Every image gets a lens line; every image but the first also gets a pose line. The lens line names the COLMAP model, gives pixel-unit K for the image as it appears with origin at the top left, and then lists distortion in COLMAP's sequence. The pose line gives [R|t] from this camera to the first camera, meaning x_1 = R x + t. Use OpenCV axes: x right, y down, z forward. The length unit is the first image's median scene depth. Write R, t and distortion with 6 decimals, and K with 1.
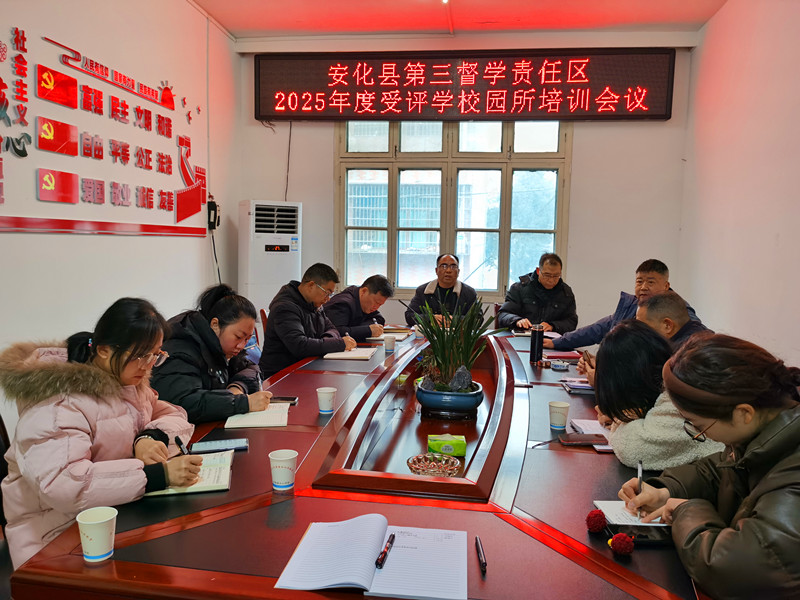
lens RADIAL K [[614.4, 0, 403.5], [0, 614.4, 309.7], [0, 0, 1]] dist [0.063760, -0.109753]
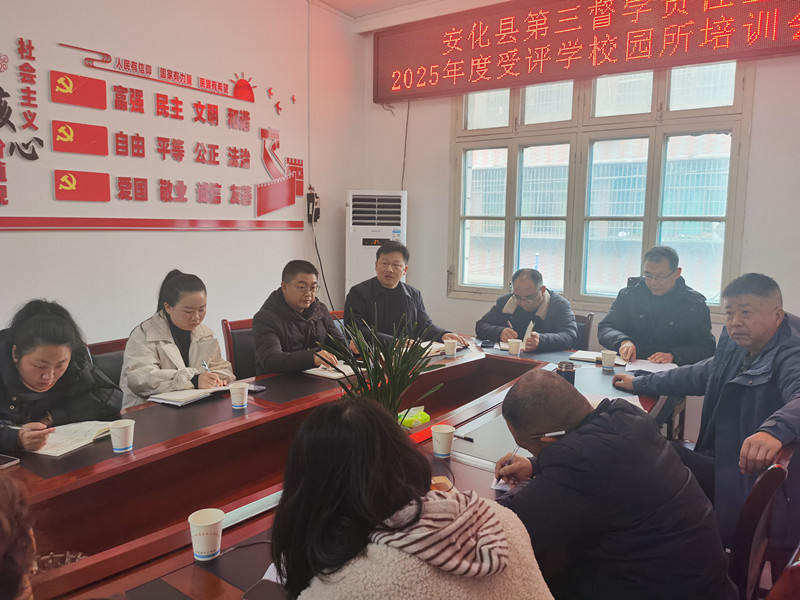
lens RADIAL K [[614.4, 0, 396.9], [0, 614.4, 304.2], [0, 0, 1]] dist [0.063760, -0.109753]
pose [[0.878900, 0.052501, -0.474108, 0.274029], [-0.045830, 0.998621, 0.025625, -0.033196], [0.474799, -0.000793, 0.880094, 0.216686]]
